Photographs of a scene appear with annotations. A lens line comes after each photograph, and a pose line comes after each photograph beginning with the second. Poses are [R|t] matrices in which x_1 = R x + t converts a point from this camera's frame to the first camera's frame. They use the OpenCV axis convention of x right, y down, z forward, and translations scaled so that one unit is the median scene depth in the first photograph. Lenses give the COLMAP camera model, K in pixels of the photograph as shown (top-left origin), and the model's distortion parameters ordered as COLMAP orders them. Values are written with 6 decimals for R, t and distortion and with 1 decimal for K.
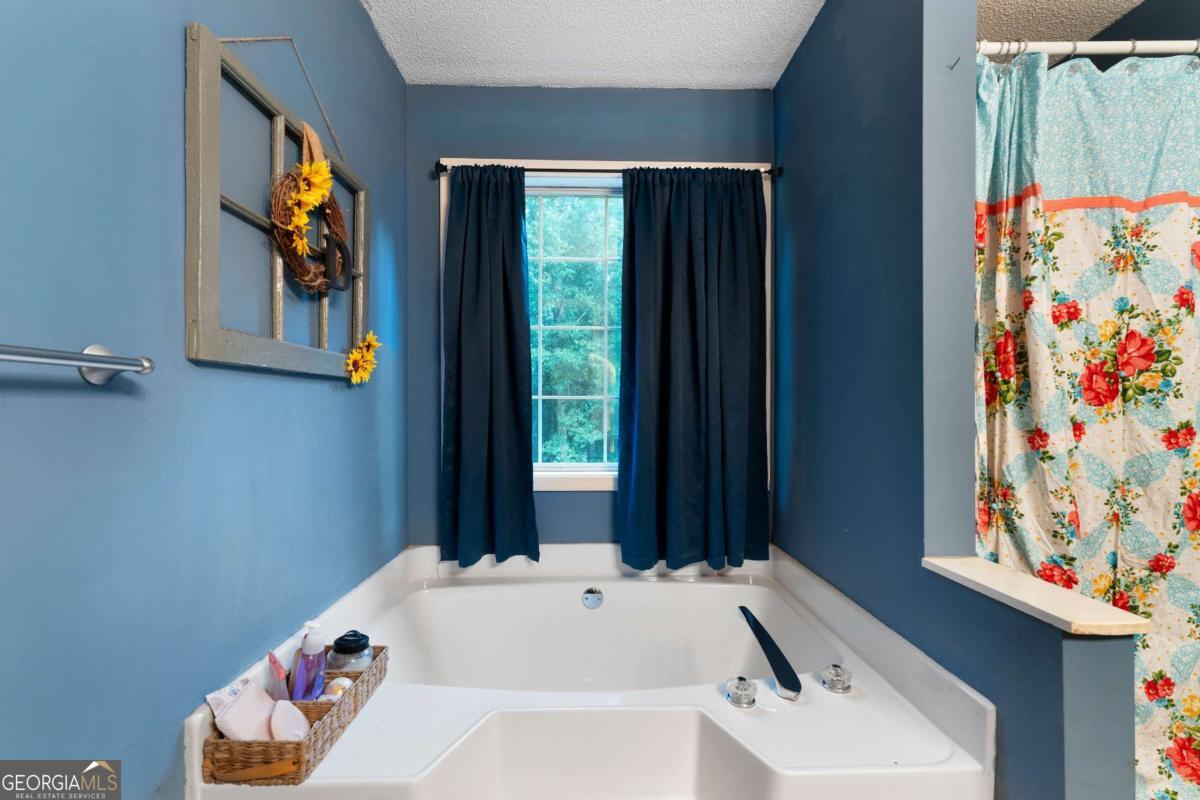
lens RADIAL K [[519.4, 0, 596.4], [0, 519.4, 409.4], [0, 0, 1]] dist [-0.004400, 0.000421]
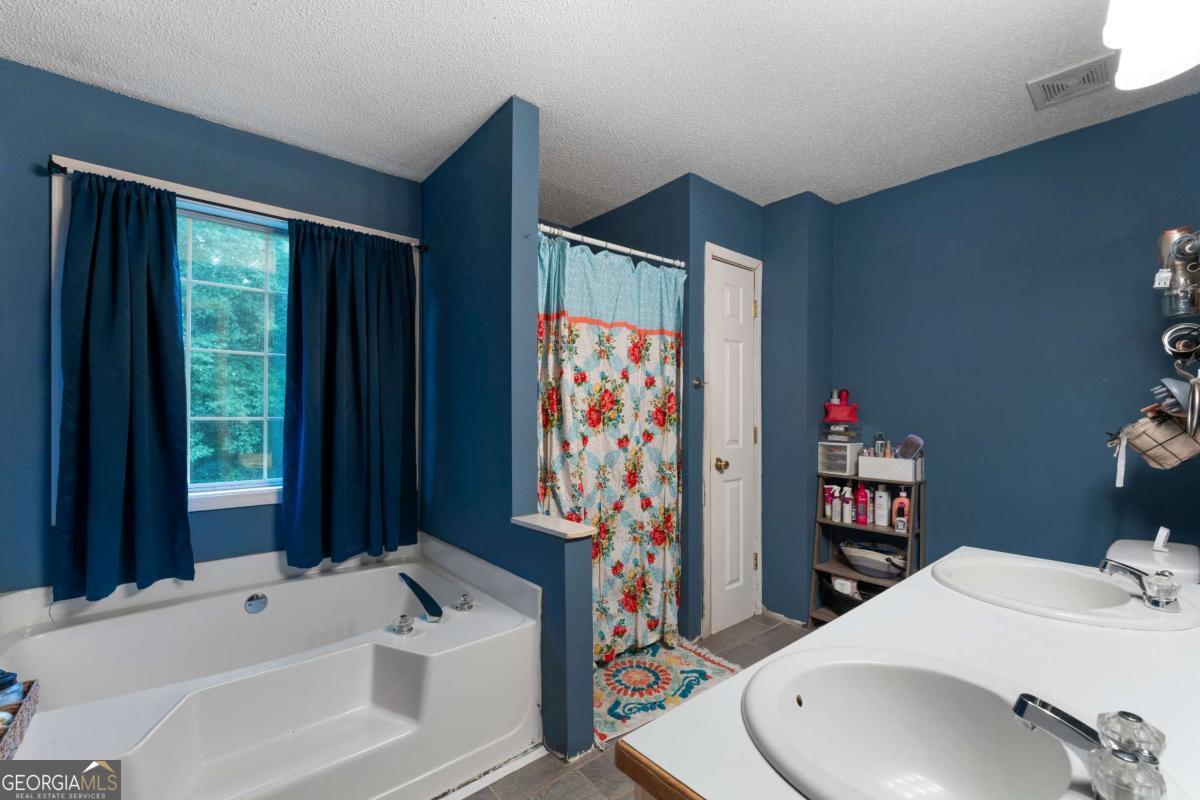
lens RADIAL K [[487.3, 0, 590.7], [0, 487.3, 412.5], [0, 0, 1]] dist [0.004326, -0.001804]
pose [[0.780462, 0.004761, 0.625185, -0.119922], [0.002747, 0.999935, -0.011043, -0.029766], [-0.625197, 0.010336, 0.780399, -0.290663]]
